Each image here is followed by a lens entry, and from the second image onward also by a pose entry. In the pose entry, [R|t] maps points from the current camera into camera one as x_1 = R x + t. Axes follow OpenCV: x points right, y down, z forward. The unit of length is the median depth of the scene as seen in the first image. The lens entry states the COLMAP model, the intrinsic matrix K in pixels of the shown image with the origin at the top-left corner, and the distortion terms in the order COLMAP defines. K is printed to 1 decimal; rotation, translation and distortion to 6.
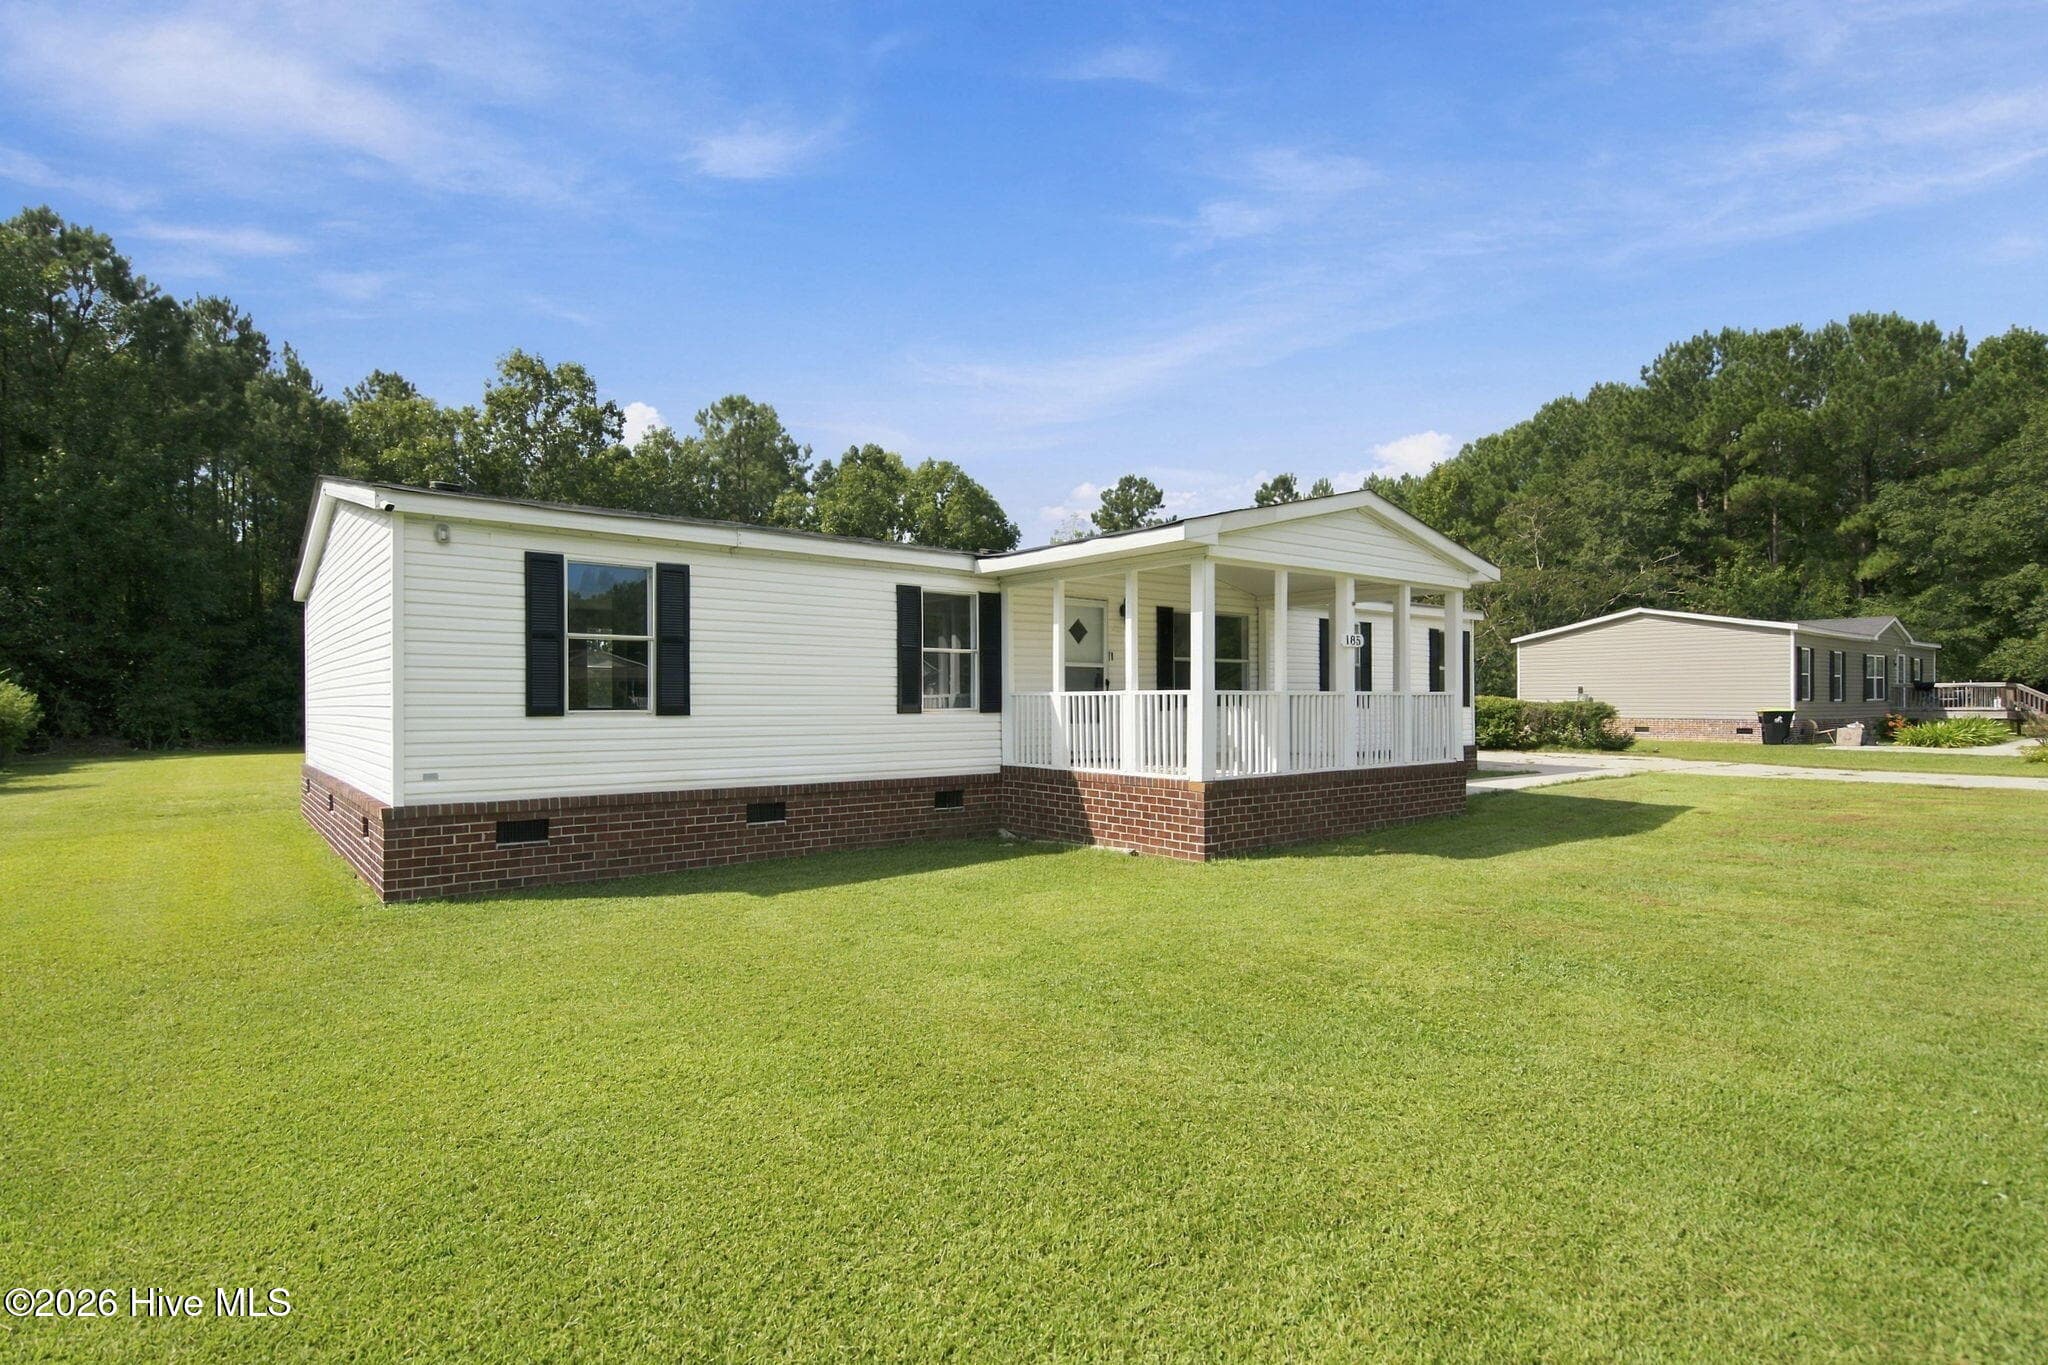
lens RADIAL K [[1007.0, 0, 1024.0], [0, 1007.0, 682.5], [0, 0, 1]] dist [0.003458, 0.000729]
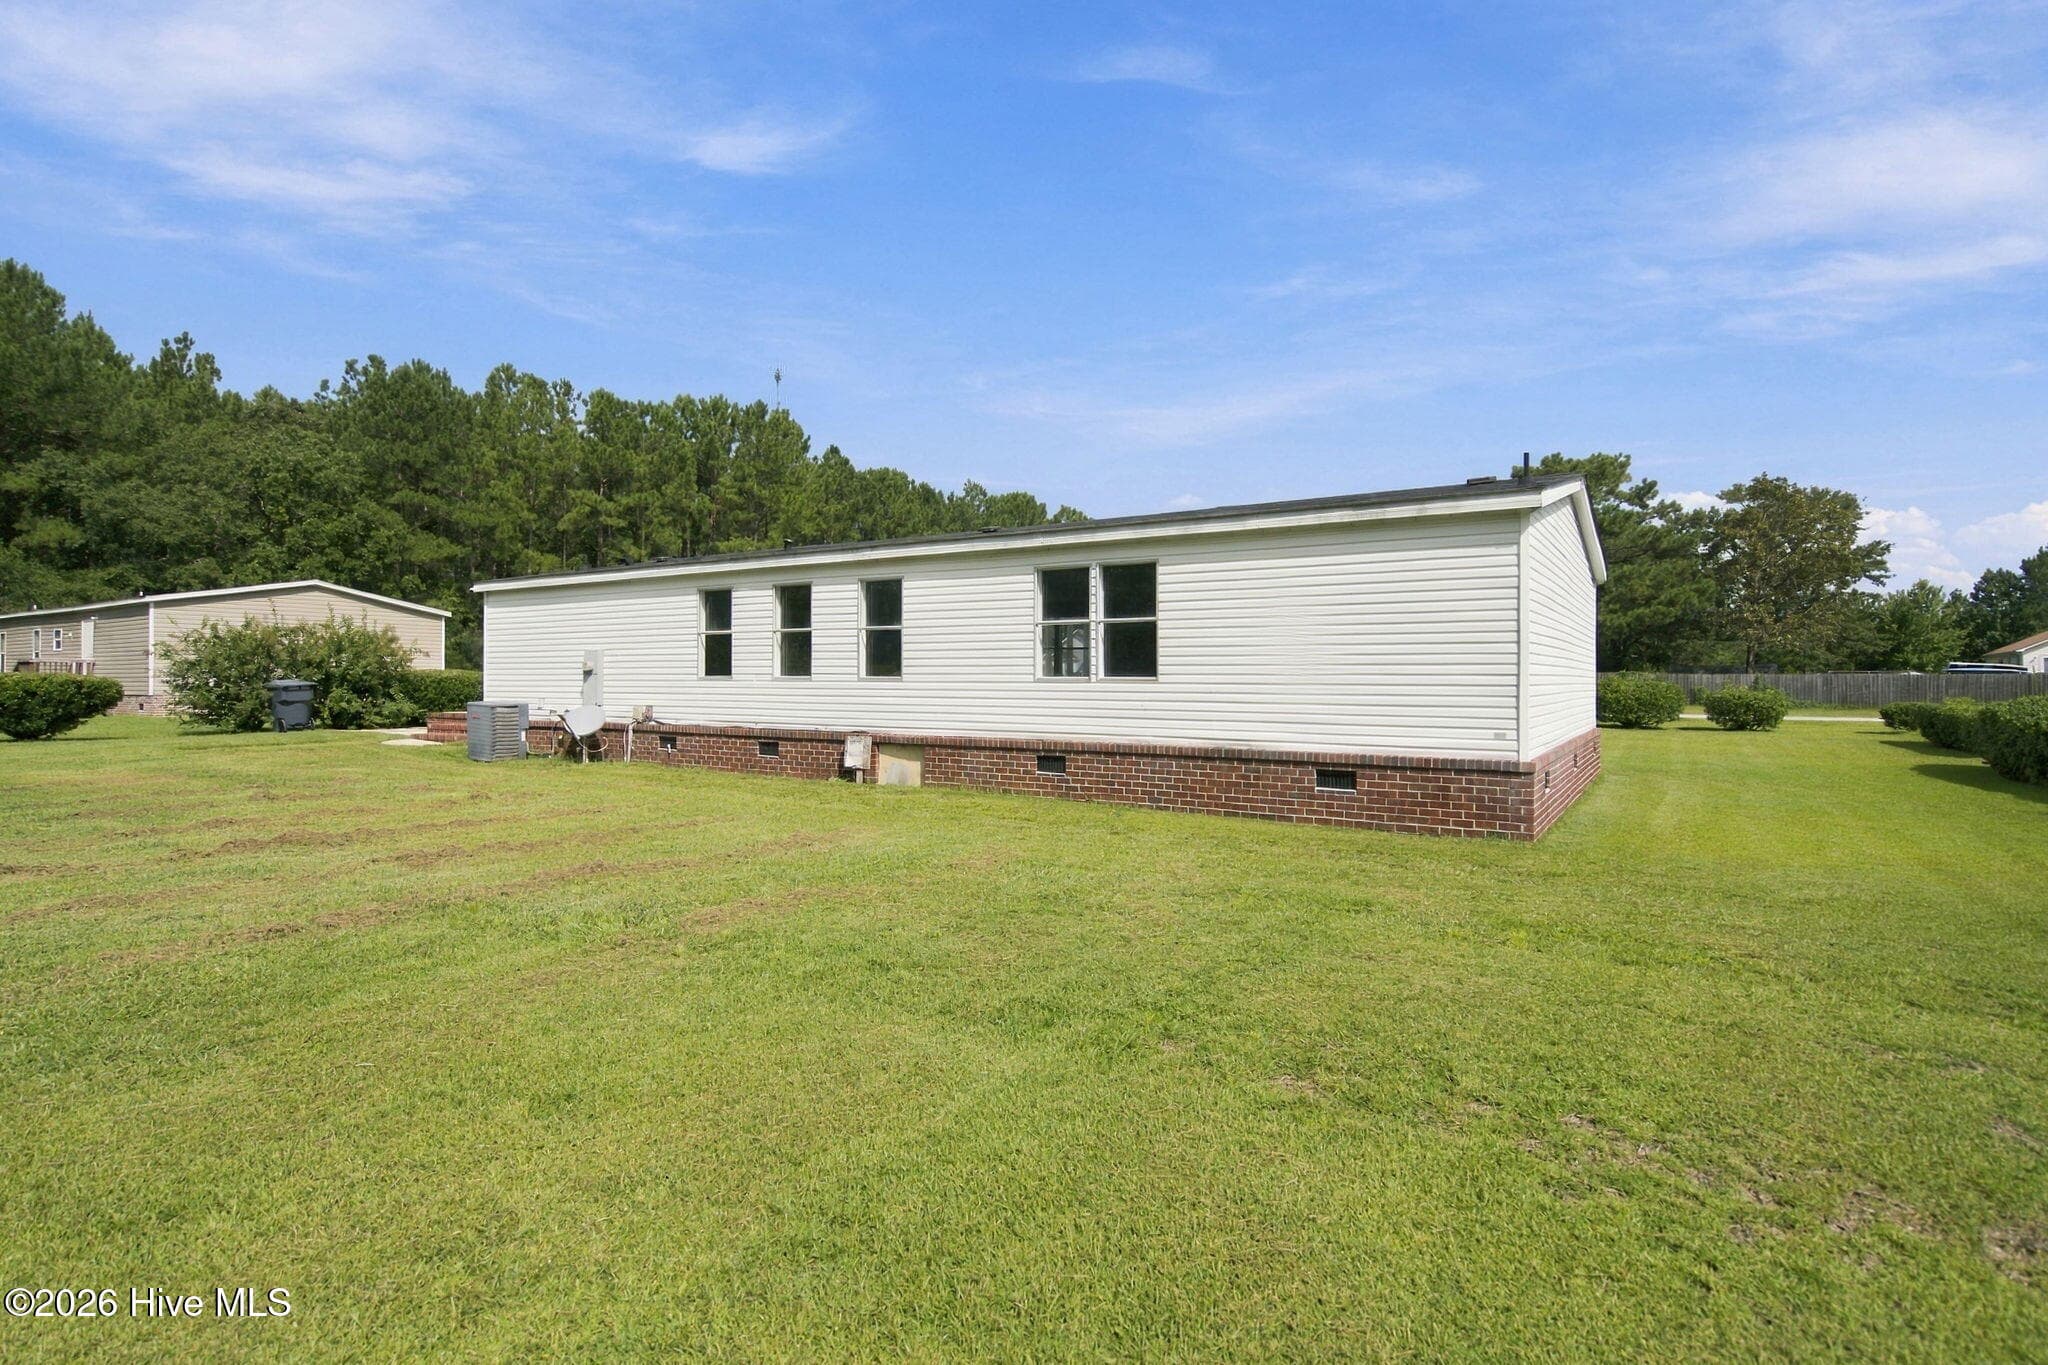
lens RADIAL K [[1030.1, 0, 1024.0], [0, 1030.1, 682.5], [0, 0, 1]] dist [0.005787, -0.000496]
pose [[-0.309617, 0.000588, 0.950861, -0.385743], [-0.020304, 0.999768, -0.007230, 0.012883], [-0.950645, -0.021545, -0.309533, 0.468340]]
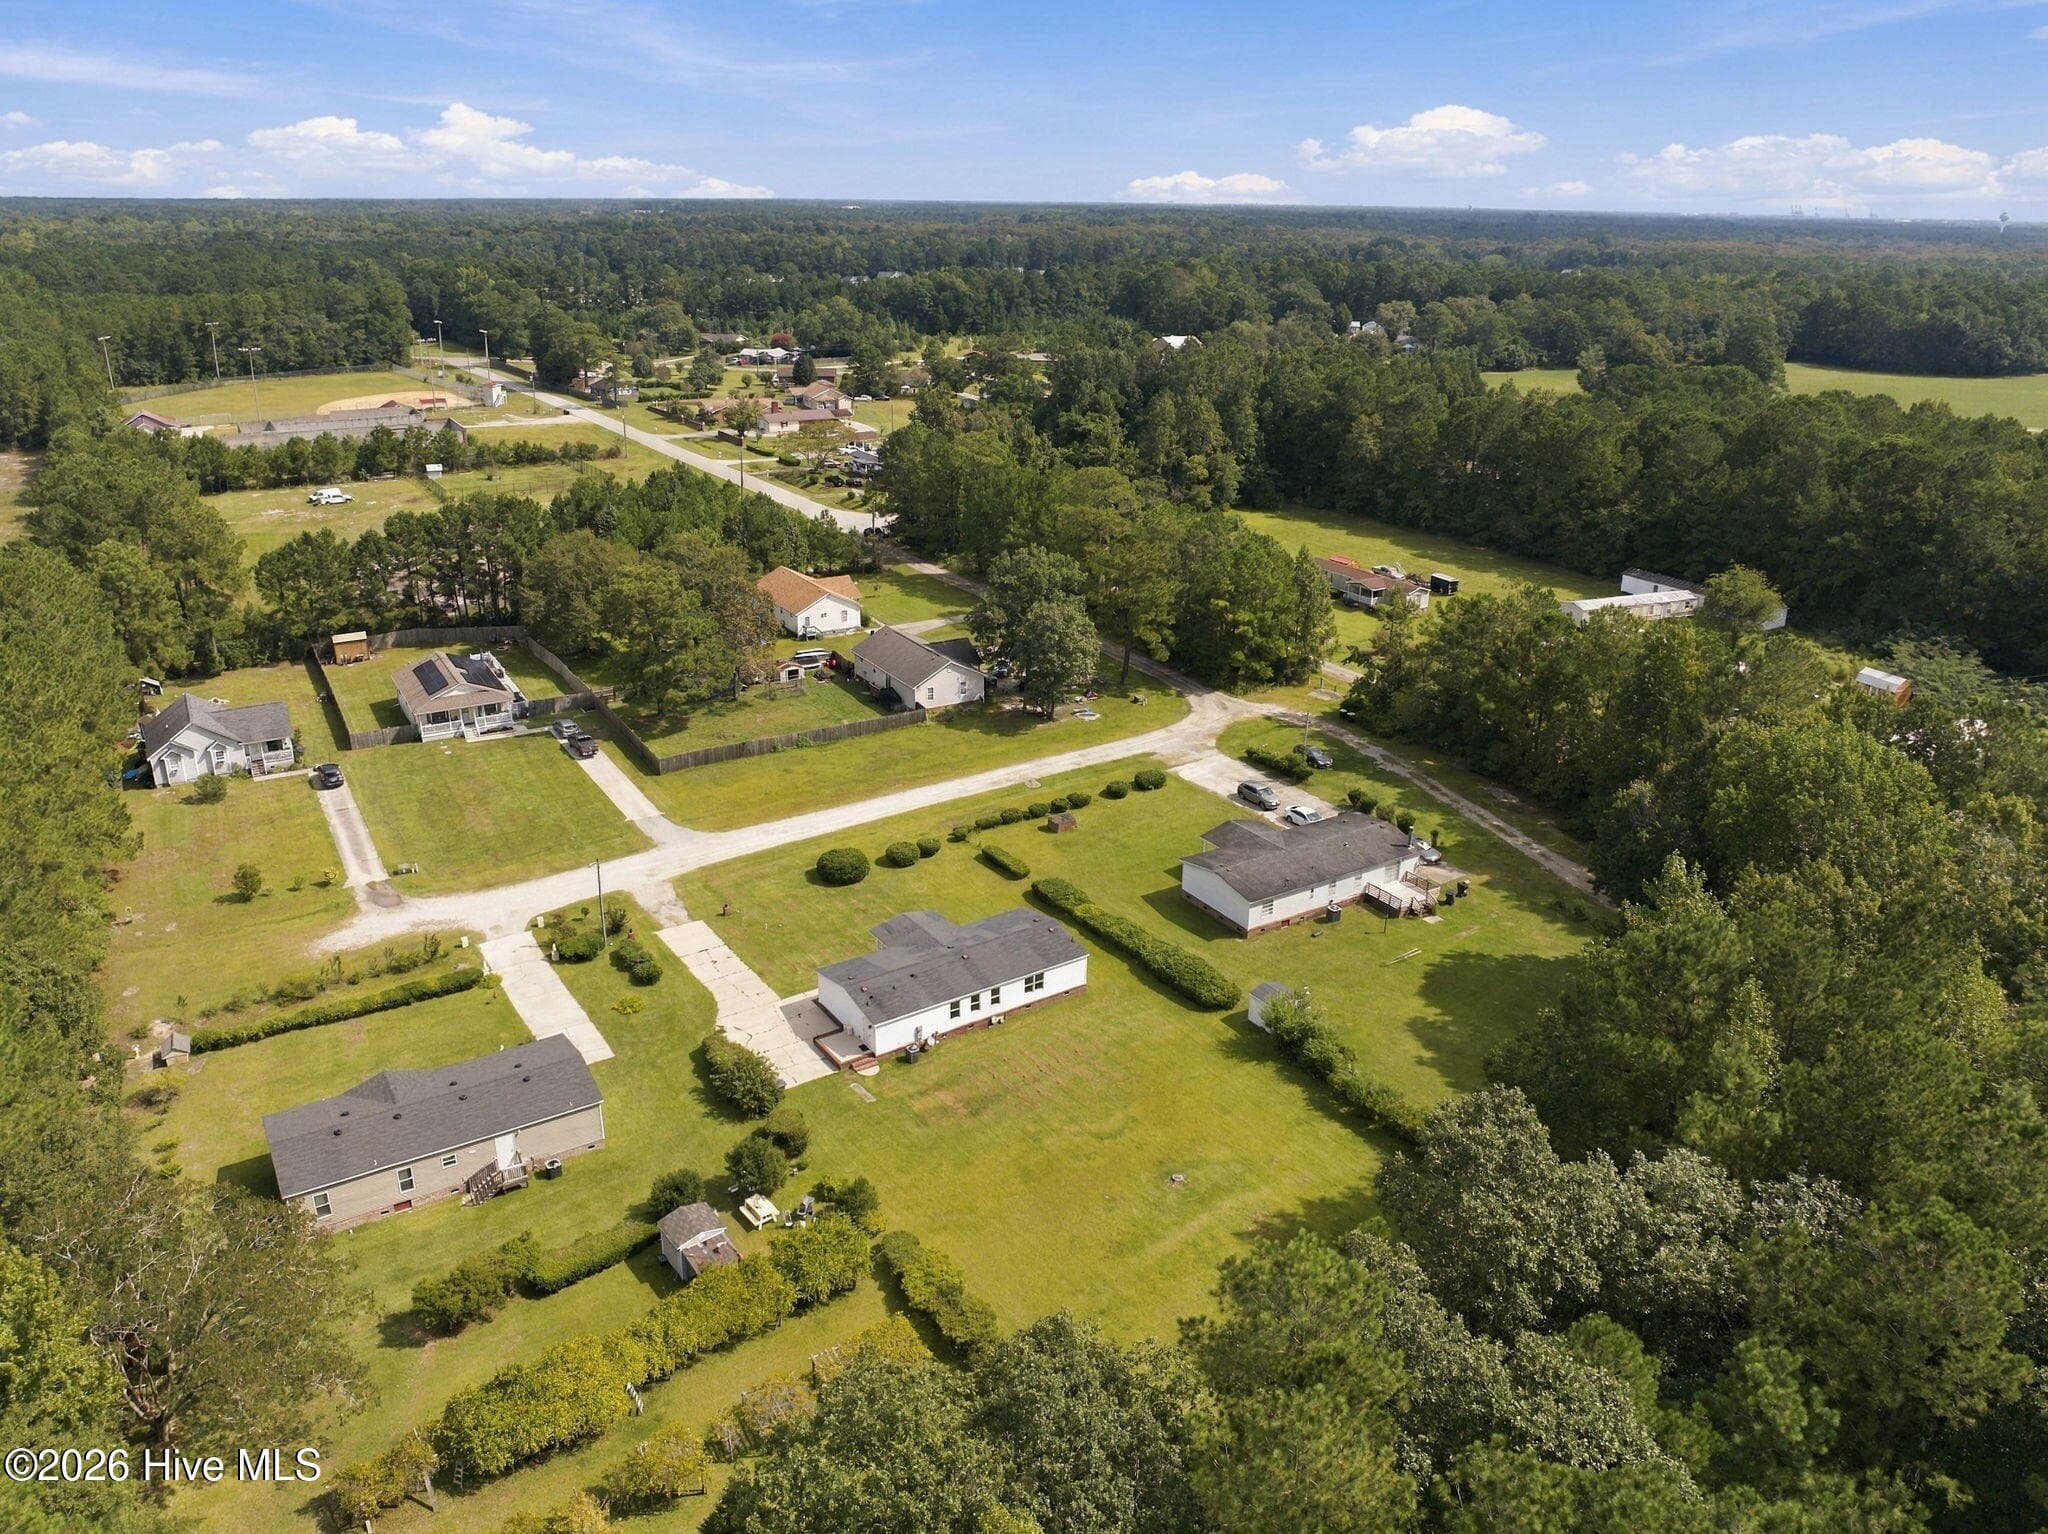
lens RADIAL K [[1447.2, 0, 1010.0], [0, 1447.2, 719.4], [0, 0, 1]] dist [-0.034424, -0.007611]
pose [[-0.995989, -0.040266, 0.079909, -0.266413], [-0.012310, 0.946200, 0.323349, -1.095768], [-0.088630, 0.321069, -0.942900, 2.318884]]
